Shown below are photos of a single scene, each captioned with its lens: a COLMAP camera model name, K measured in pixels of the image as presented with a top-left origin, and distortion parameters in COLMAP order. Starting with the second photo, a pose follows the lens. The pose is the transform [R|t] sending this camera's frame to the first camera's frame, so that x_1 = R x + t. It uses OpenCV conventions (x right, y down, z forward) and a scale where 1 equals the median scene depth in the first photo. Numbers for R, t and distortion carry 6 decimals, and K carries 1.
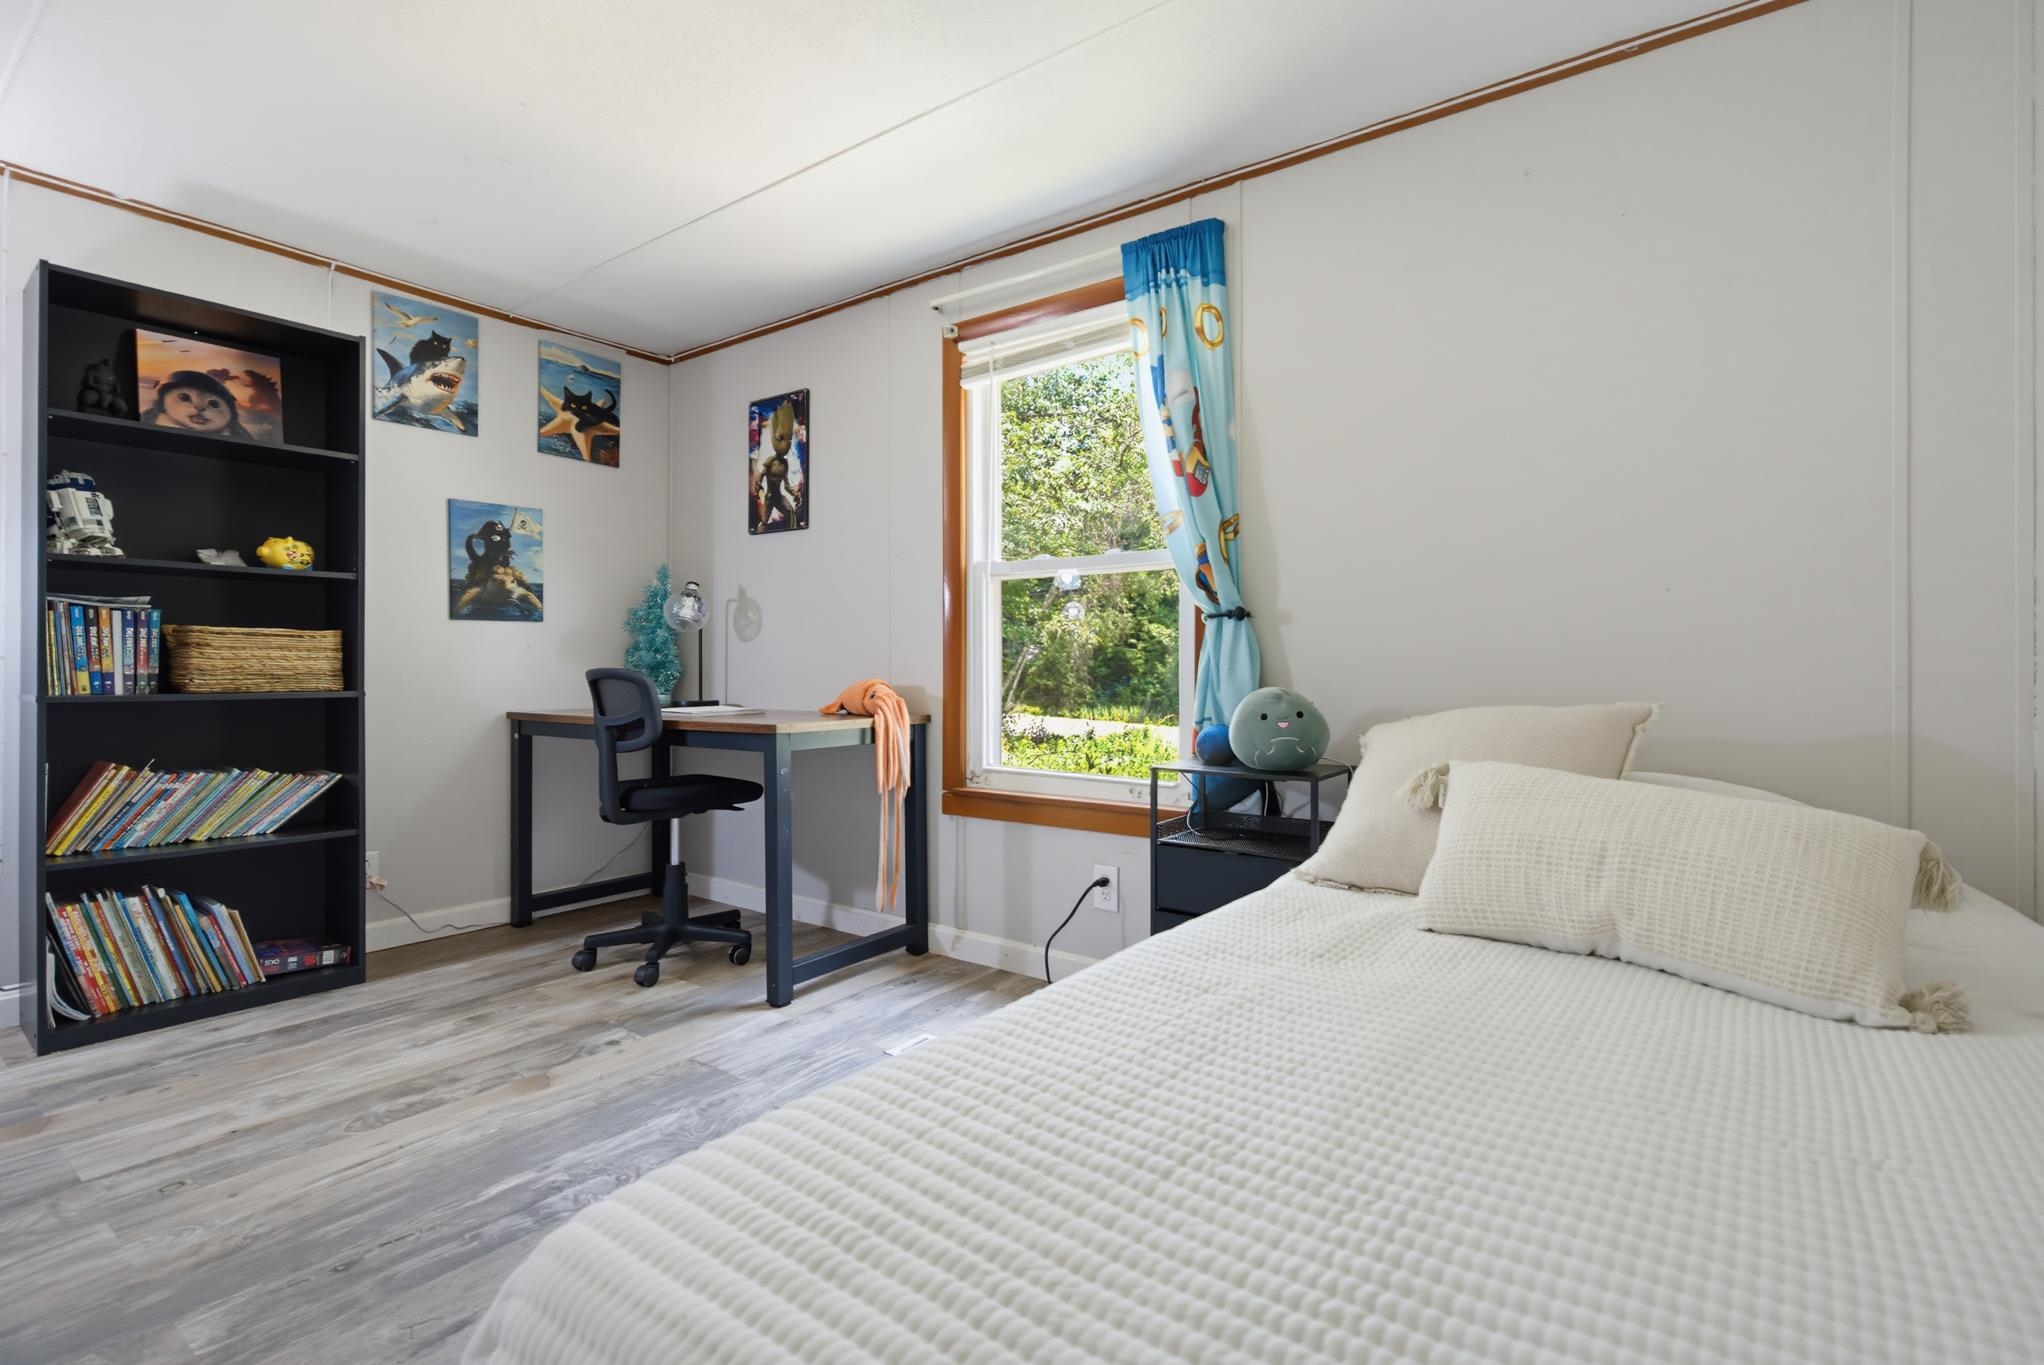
lens RADIAL K [[918.2, 0, 995.4], [0, 918.2, 651.3], [0, 0, 1]] dist [0.000357, -0.000804]
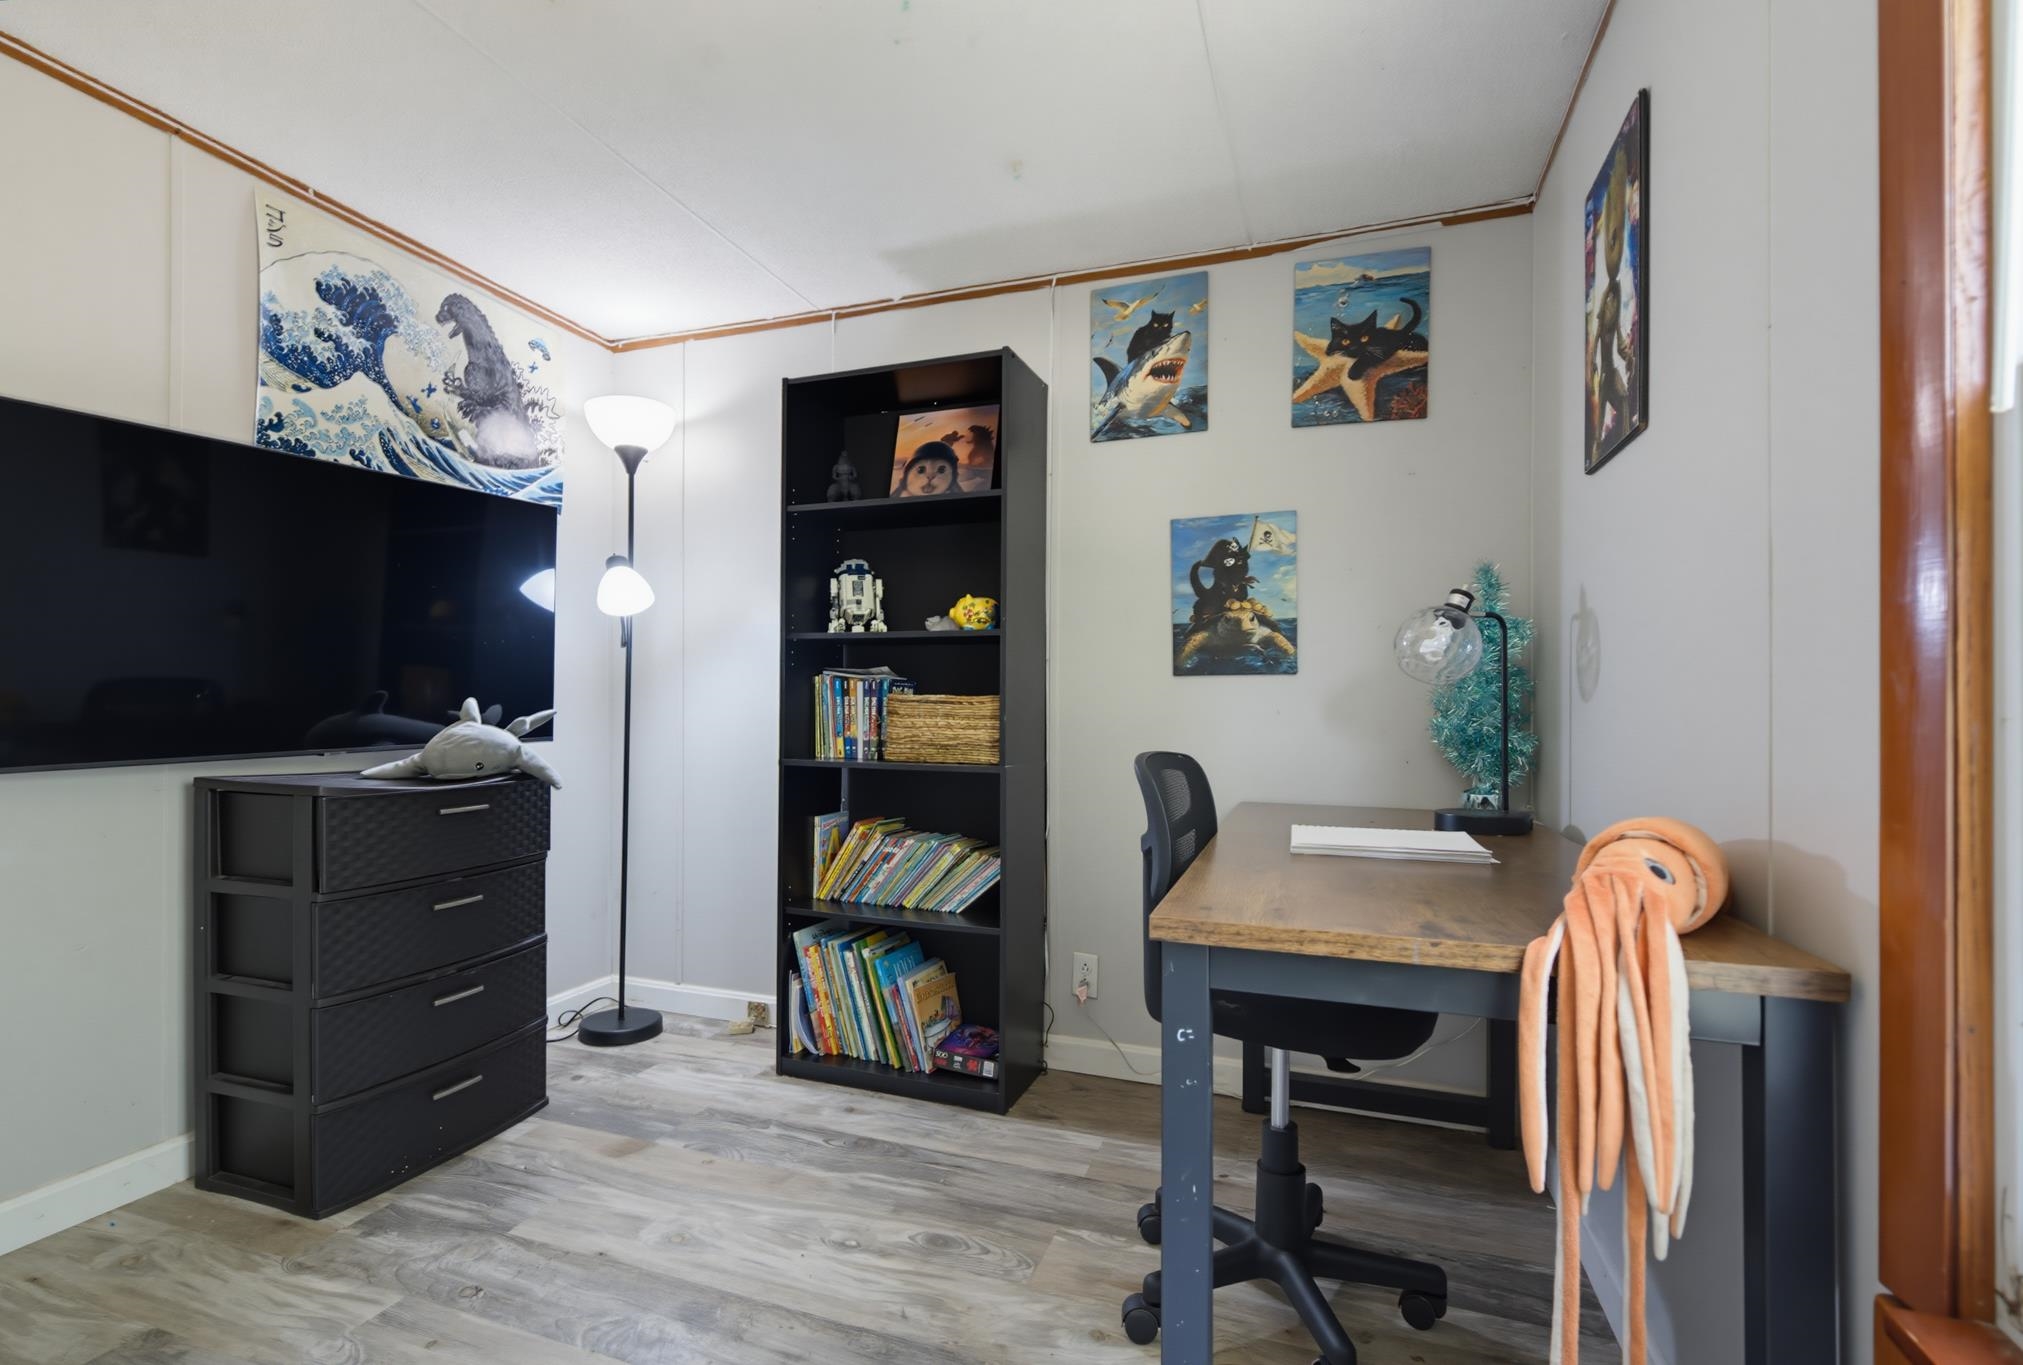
lens RADIAL K [[933.8, 0, 981.6], [0, 933.8, 703.1], [0, 0, 1]] dist [0.004559, -0.000780]
pose [[0.318294, -0.005277, -0.947978, 0.118183], [0.007964, 0.999964, -0.002893, -0.013106], [0.947959, -0.006629, 0.318324, 0.709615]]
